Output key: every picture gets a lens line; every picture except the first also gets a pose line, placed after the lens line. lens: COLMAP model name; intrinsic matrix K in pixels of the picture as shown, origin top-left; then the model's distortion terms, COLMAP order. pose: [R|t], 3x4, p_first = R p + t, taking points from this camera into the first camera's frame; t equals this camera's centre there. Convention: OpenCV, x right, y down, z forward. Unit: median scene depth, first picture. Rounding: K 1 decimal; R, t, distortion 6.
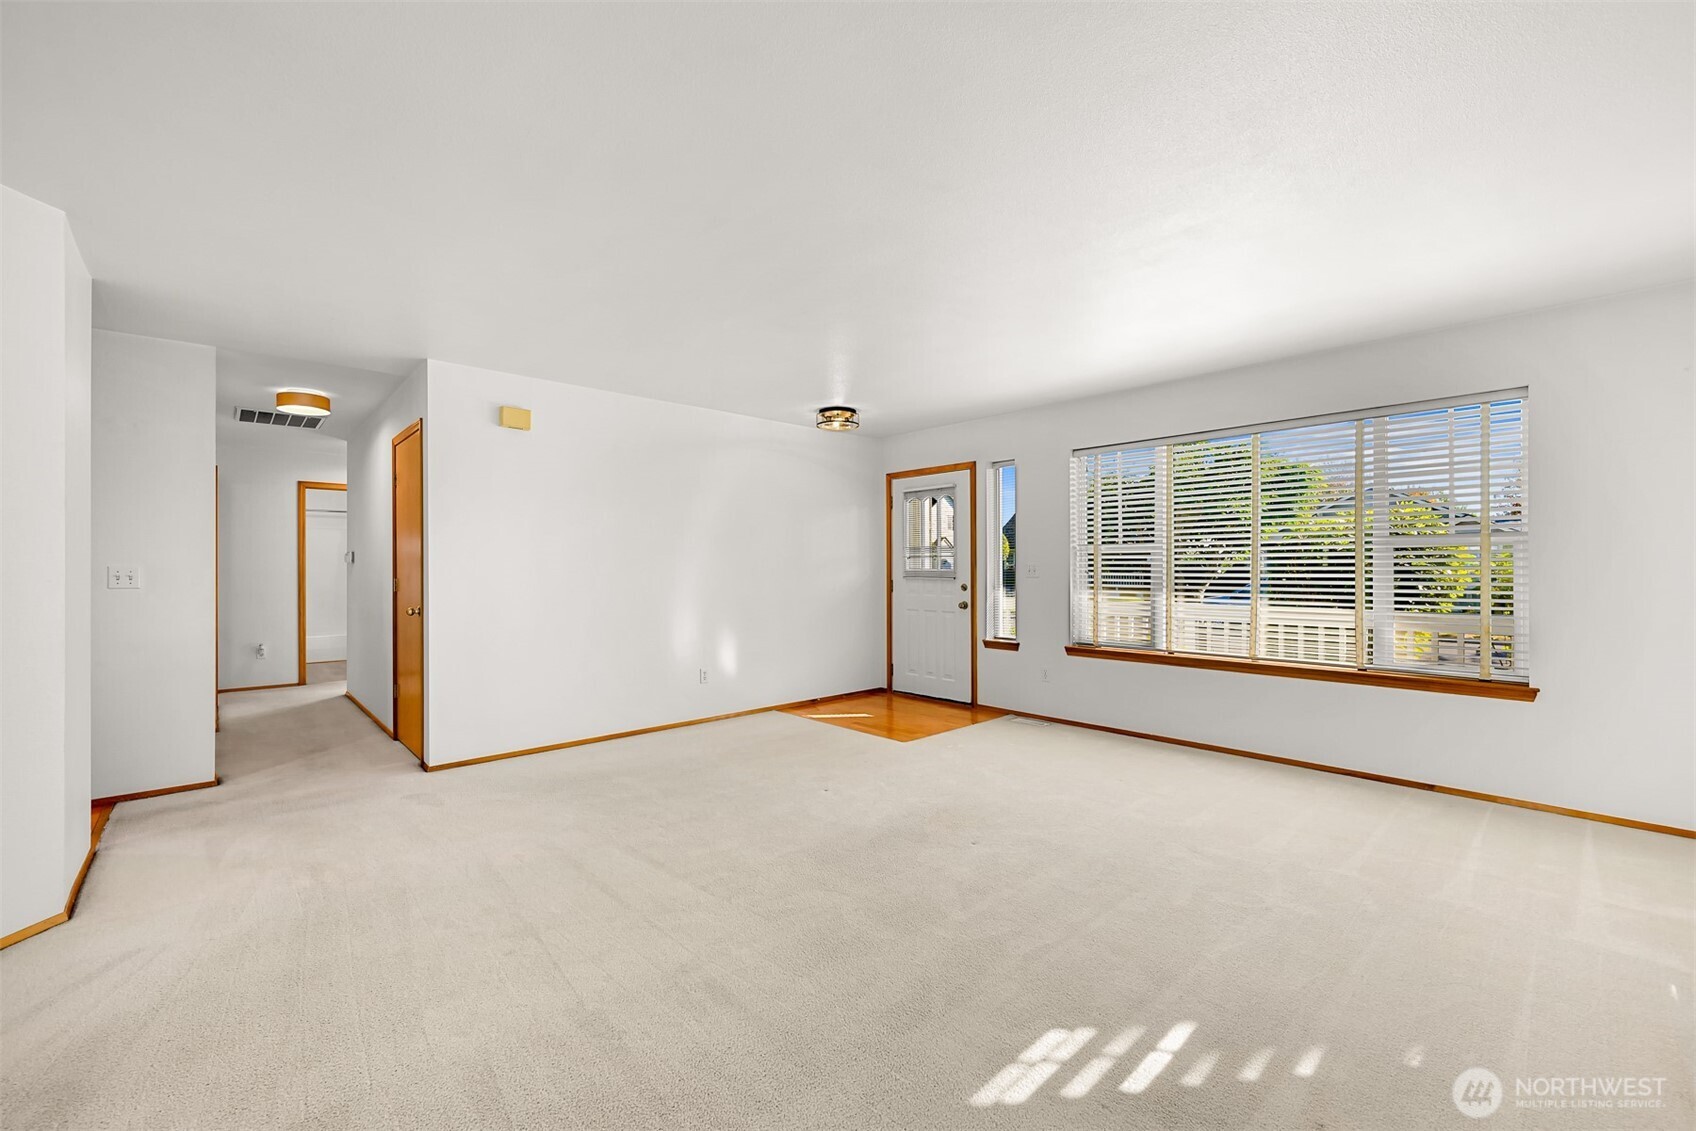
lens RADIAL K [[673.2, 0, 836.8], [0, 673.2, 563.2], [0, 0, 1]] dist [-0.000621, 0.000186]
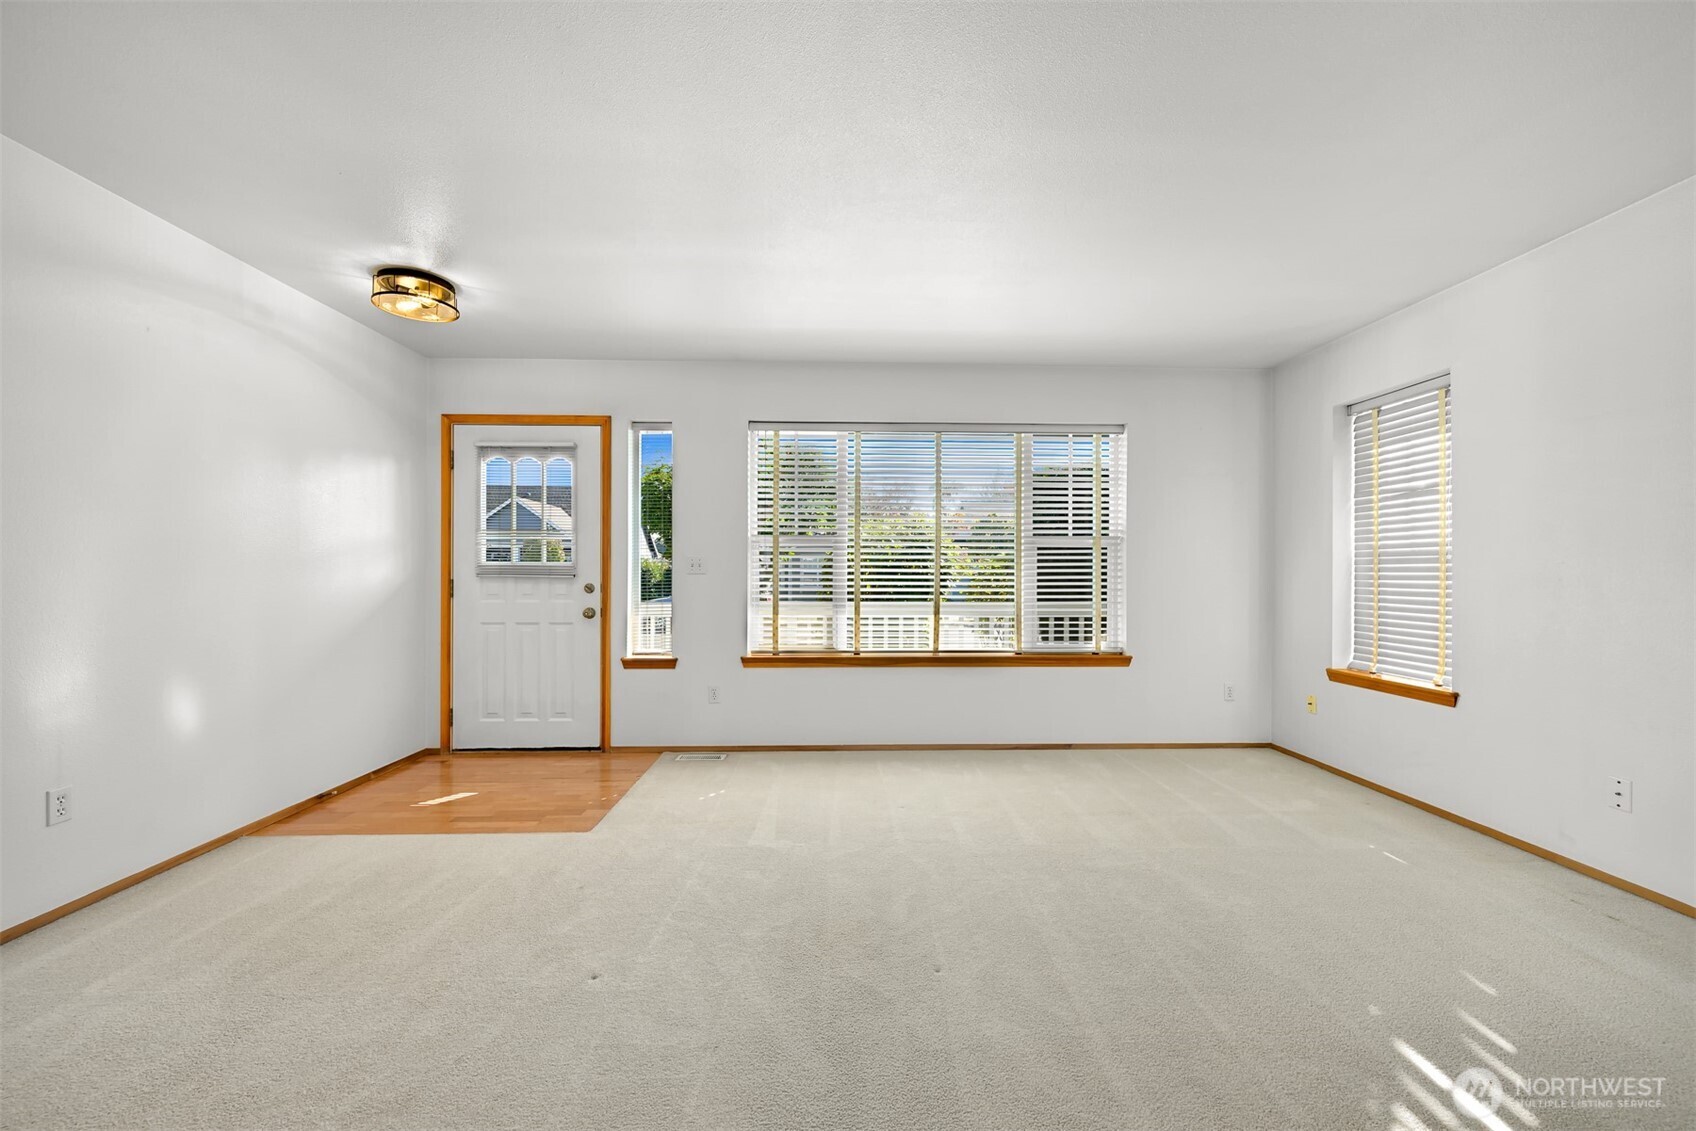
lens RADIAL K [[673.2, 0, 823.7], [0, 673.2, 571.9], [0, 0, 1]] dist [-0.000621, 0.000186]
pose [[0.655627, 0.000056, 0.755085, -0.195789], [-0.009600, 0.999920, 0.008261, 0.009876], [-0.755024, -0.012665, 0.655575, 0.343922]]
